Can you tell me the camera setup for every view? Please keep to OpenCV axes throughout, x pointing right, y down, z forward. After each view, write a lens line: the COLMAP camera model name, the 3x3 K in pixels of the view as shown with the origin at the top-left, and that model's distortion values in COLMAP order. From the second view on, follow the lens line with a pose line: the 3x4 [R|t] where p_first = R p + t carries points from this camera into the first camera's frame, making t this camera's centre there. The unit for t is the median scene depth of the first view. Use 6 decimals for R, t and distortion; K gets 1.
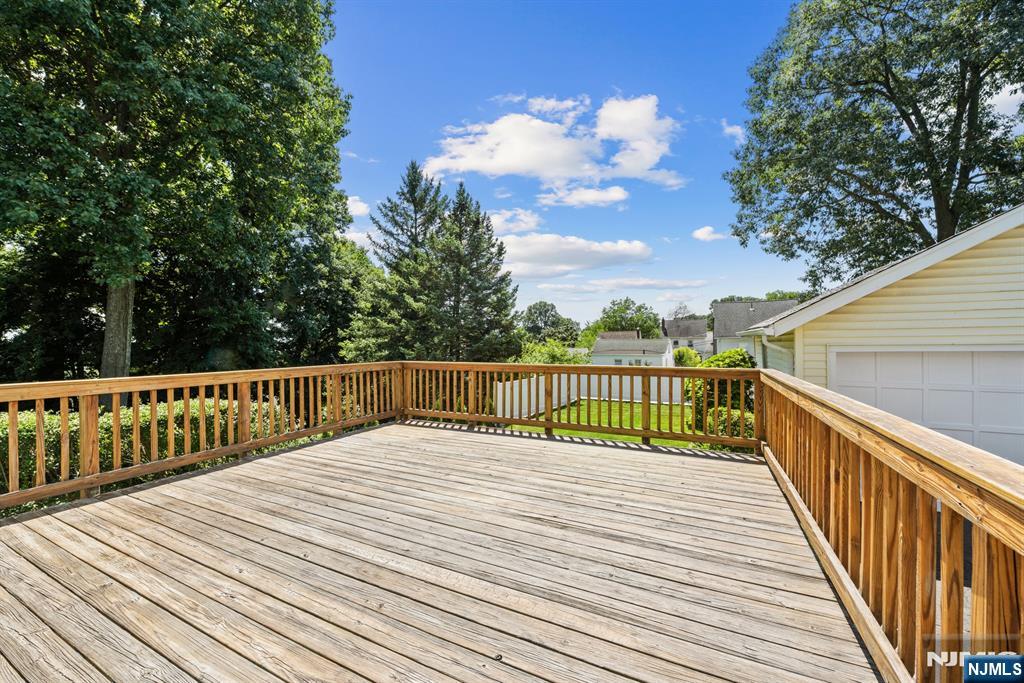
lens RADIAL K [[403.9, 0, 495.3], [0, 403.9, 353.5], [0, 0, 1]] dist [-0.008321, -0.000268]
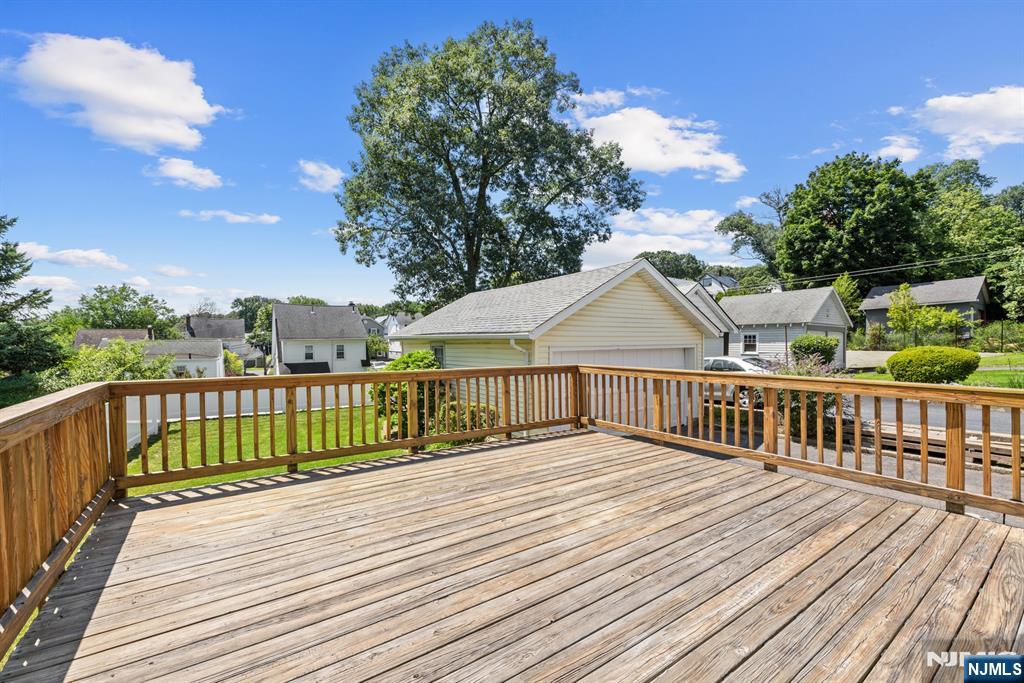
lens RADIAL K [[421.7, 0, 500.2], [0, 421.7, 345.6], [0, 0, 1]] dist [-0.006985, -0.000064]
pose [[0.474655, 0.000067, 0.880172, -0.180932], [0.022341, 0.999677, -0.012124, -0.002787], [-0.879888, 0.025419, 0.474501, 0.140805]]
